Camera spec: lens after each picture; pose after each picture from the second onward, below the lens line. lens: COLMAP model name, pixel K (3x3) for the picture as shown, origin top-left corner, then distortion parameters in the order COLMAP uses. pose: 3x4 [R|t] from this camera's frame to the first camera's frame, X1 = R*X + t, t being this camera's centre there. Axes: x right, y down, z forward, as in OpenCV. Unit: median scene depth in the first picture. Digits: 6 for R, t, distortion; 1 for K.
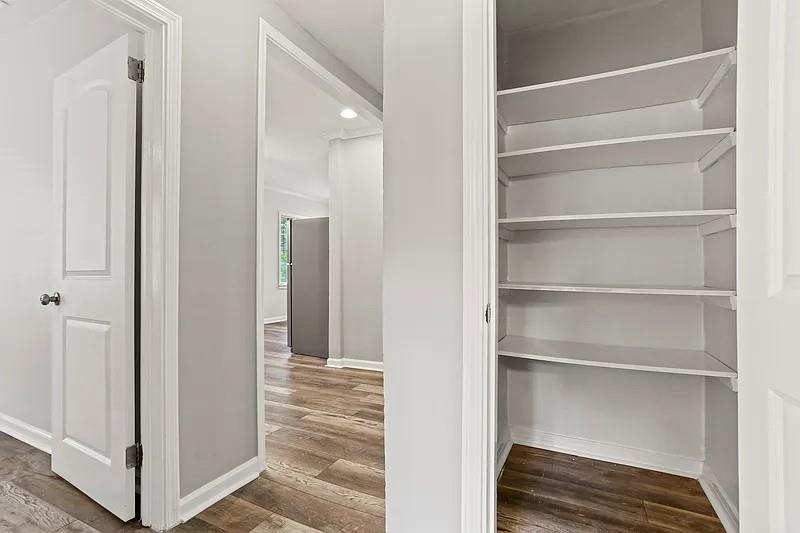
lens RADIAL K [[390.5, 0, 402.4], [0, 390.5, 265.1], [0, 0, 1]] dist [-0.049165, 0.030053]
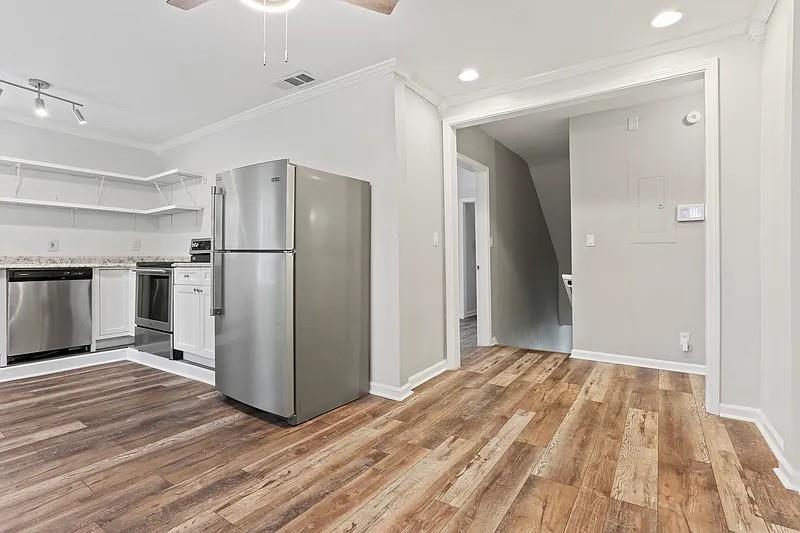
lens RADIAL K [[390.5, 0, 402.4], [0, 390.5, 265.1], [0, 0, 1]] dist [-0.049165, 0.030053]
pose [[0.139075, -0.016872, 0.990138, -0.893112], [0.004446, 0.999855, 0.016413, 0.009542], [-0.990272, 0.002120, 0.139130, 0.922781]]
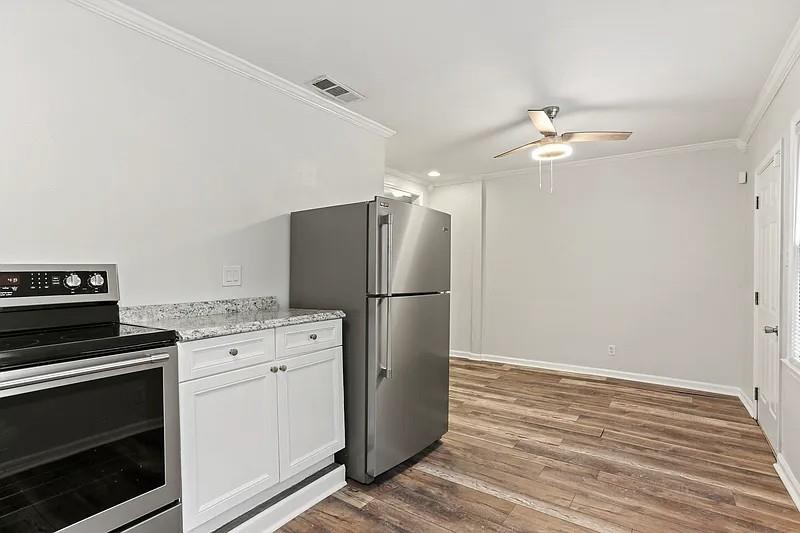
lens RADIAL K [[390.5, 0, 402.4], [0, 390.5, 265.1], [0, 0, 1]] dist [-0.049165, 0.030053]
pose [[-0.986136, 0.000887, 0.165938, -0.382480], [-0.000443, 0.999968, -0.007982, -0.043144], [-0.165940, -0.007945, -0.986104, 1.872405]]
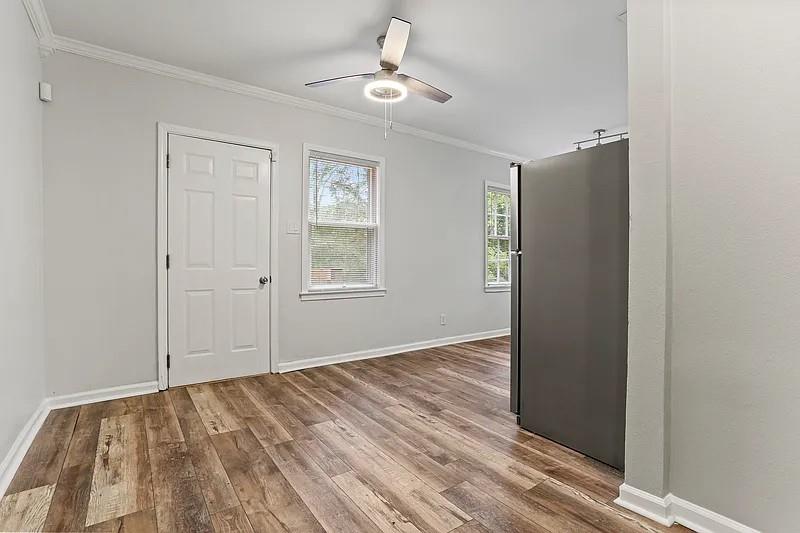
lens RADIAL K [[390.5, 0, 402.4], [0, 390.5, 265.1], [0, 0, 1]] dist [-0.049165, 0.030053]
pose [[0.883111, 0.009637, -0.469064, -0.216154], [-0.005500, 0.999933, 0.010189, 0.013506], [0.469131, -0.006418, 0.883105, 0.565270]]
